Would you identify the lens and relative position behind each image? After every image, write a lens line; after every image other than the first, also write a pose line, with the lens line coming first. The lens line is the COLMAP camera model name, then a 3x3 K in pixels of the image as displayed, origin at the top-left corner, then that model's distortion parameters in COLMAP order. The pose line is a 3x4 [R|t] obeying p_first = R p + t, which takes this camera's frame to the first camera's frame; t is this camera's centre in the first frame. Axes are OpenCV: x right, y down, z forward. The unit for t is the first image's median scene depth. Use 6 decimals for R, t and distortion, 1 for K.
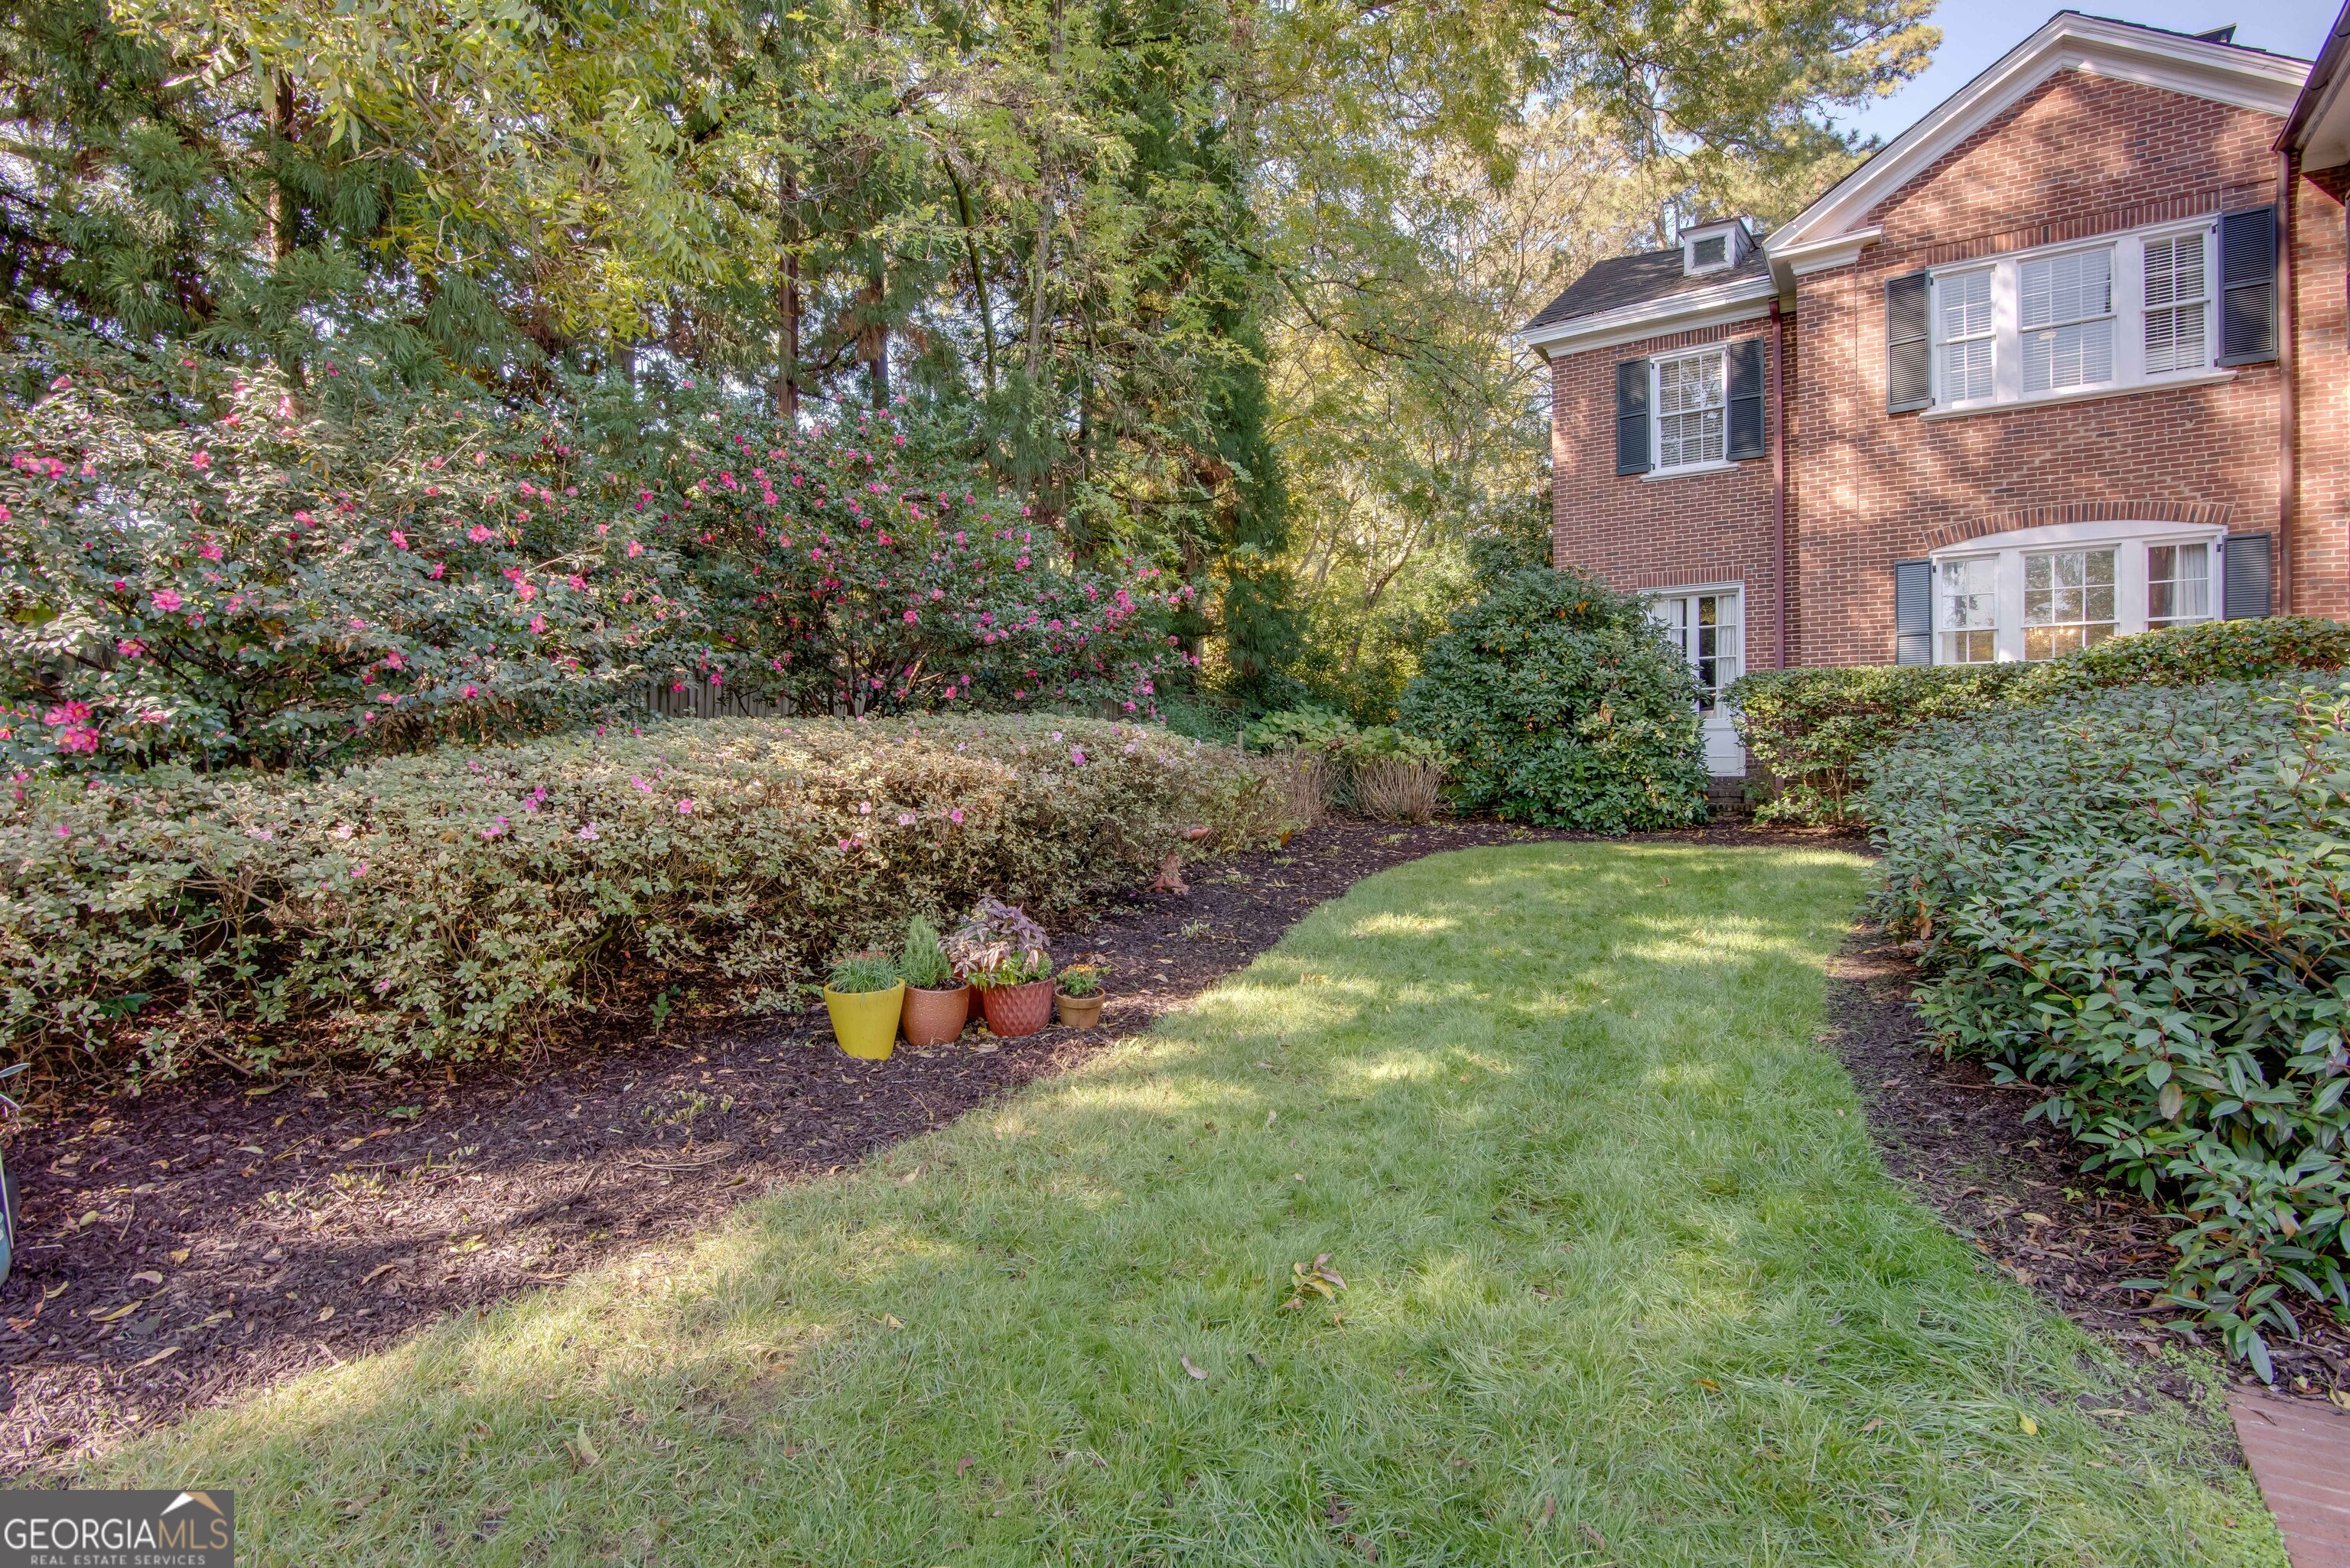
lens RADIAL K [[1202.7, 0, 1175.0], [0, 1202.7, 784.0], [0, 0, 1]] dist [-0.001012, -0.000709]
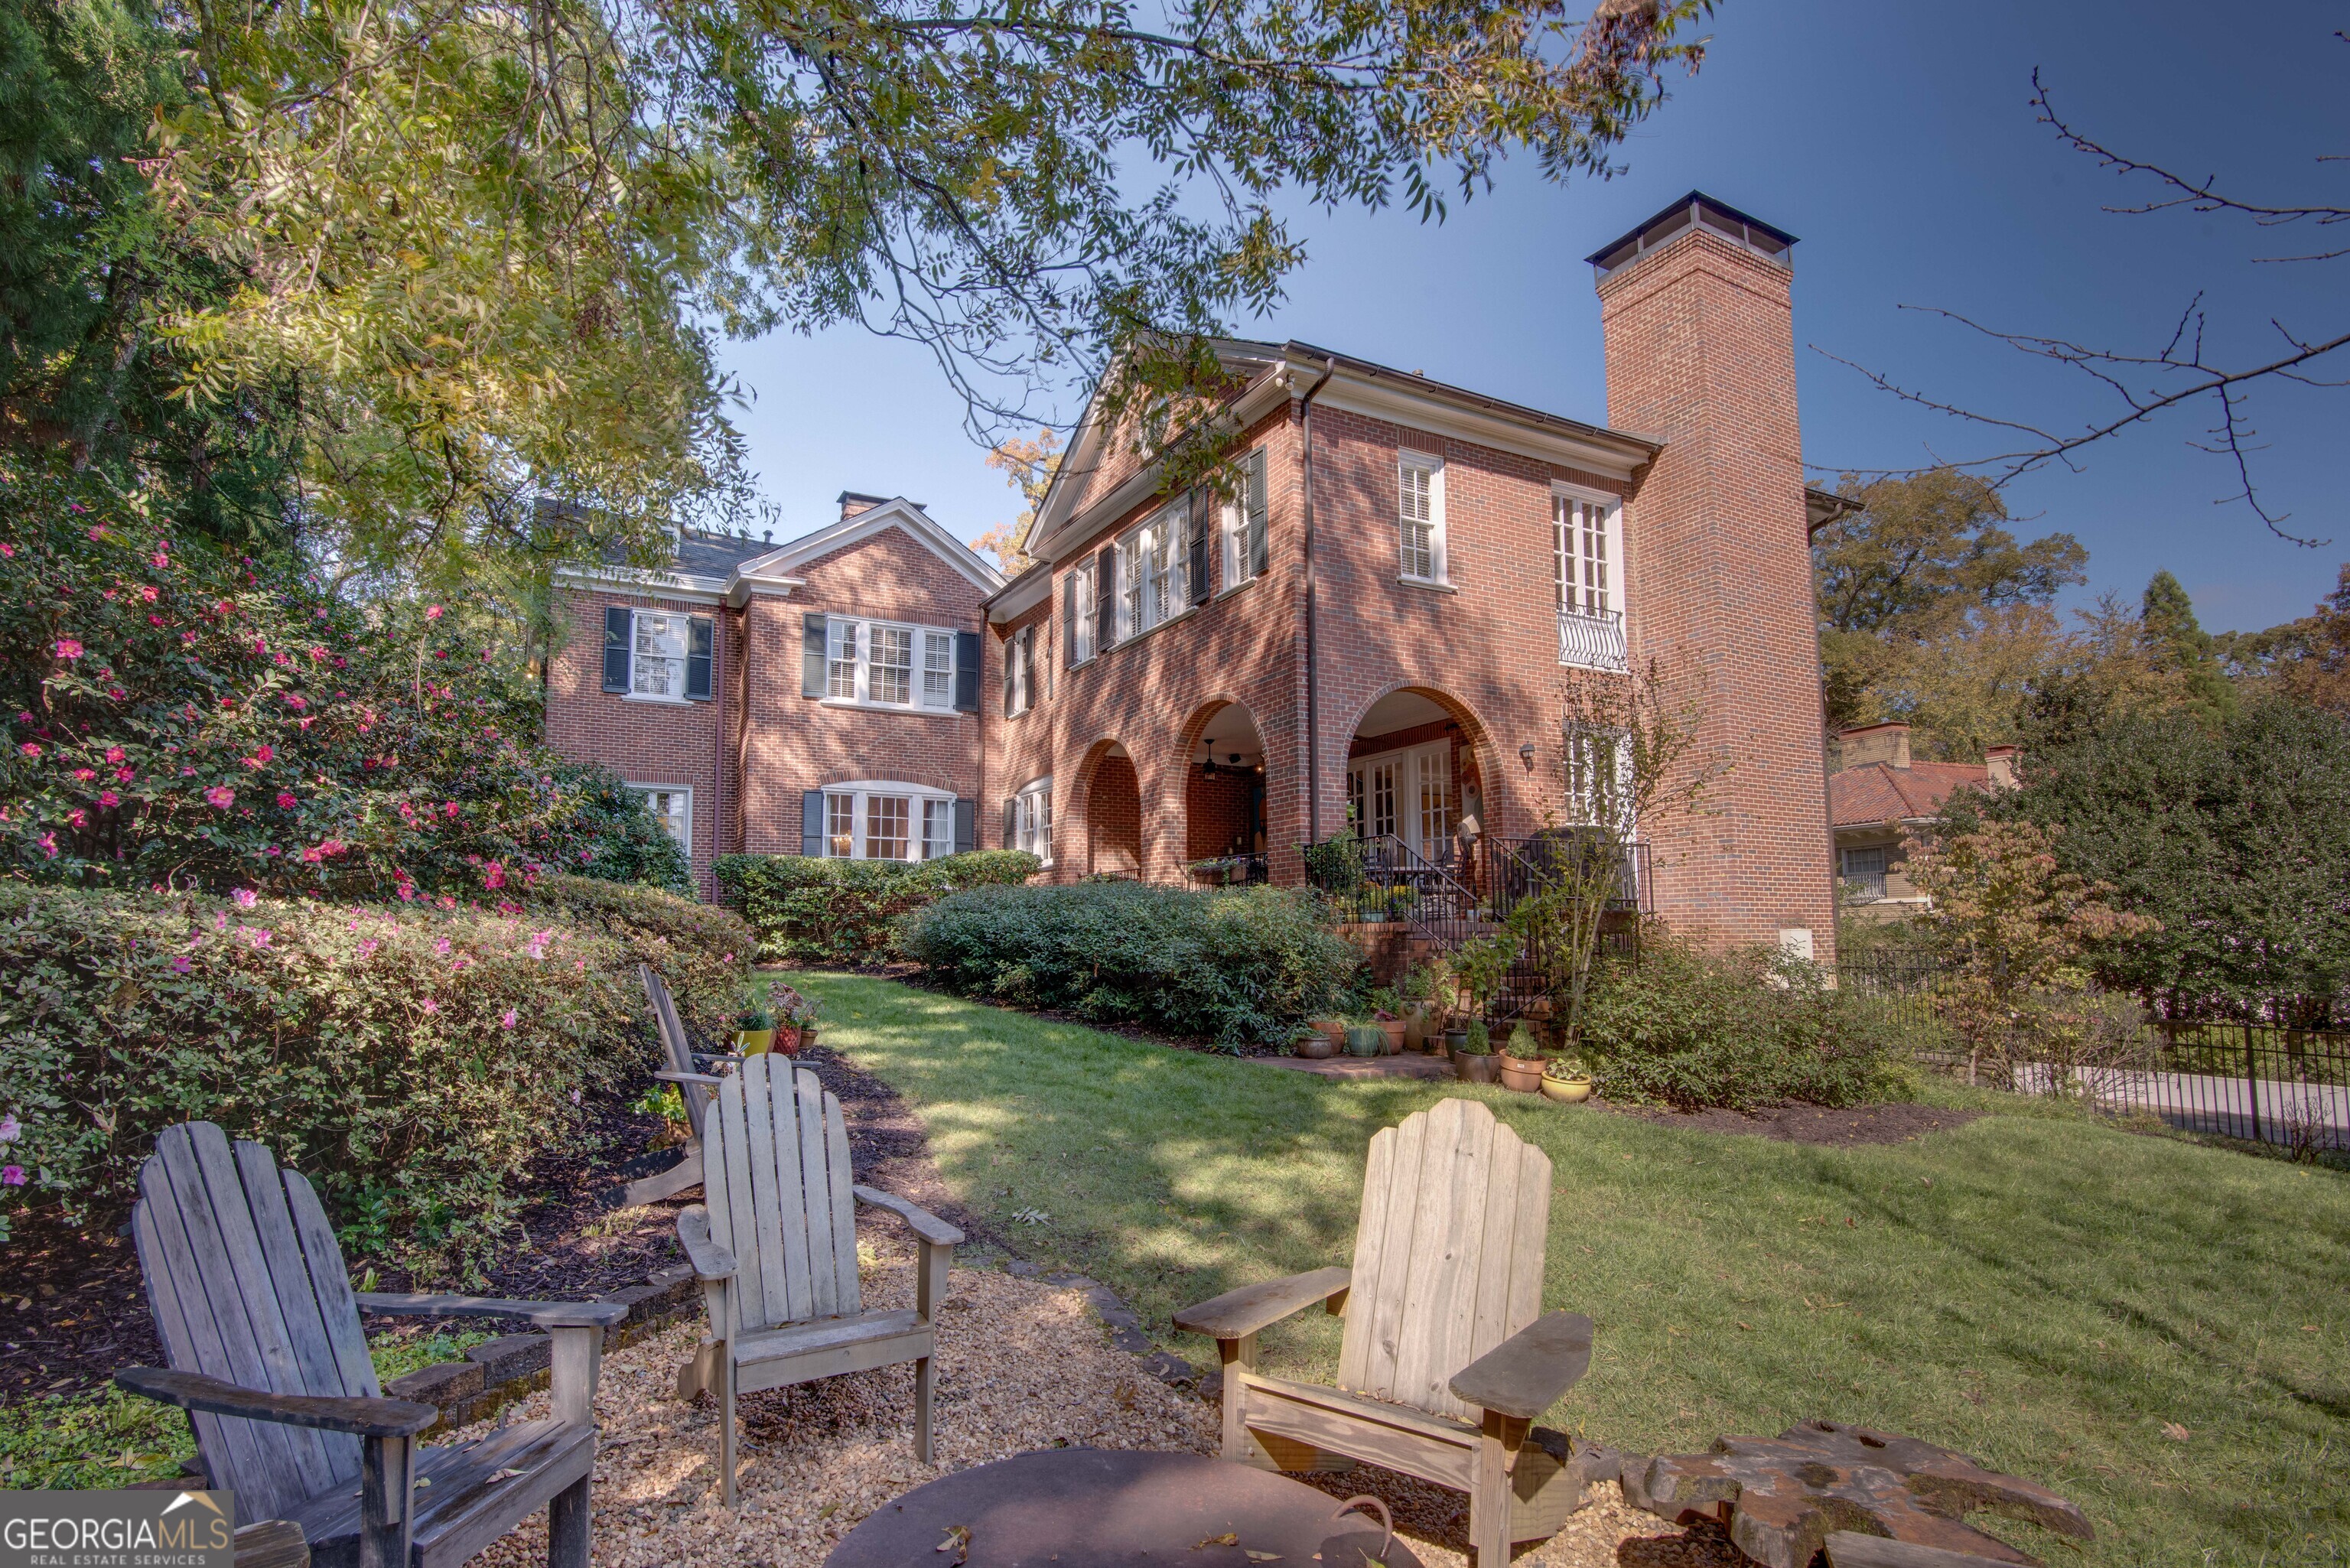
lens RADIAL K [[1202.7, 0, 1175.0], [0, 1202.7, 784.0], [0, 0, 1]] dist [-0.001012, -0.000709]
pose [[0.465152, 0.105147, 0.878964, -0.578855], [0.004869, 0.992602, -0.121317, 0.000070], [-0.885218, 0.060710, 0.461199, -0.158347]]
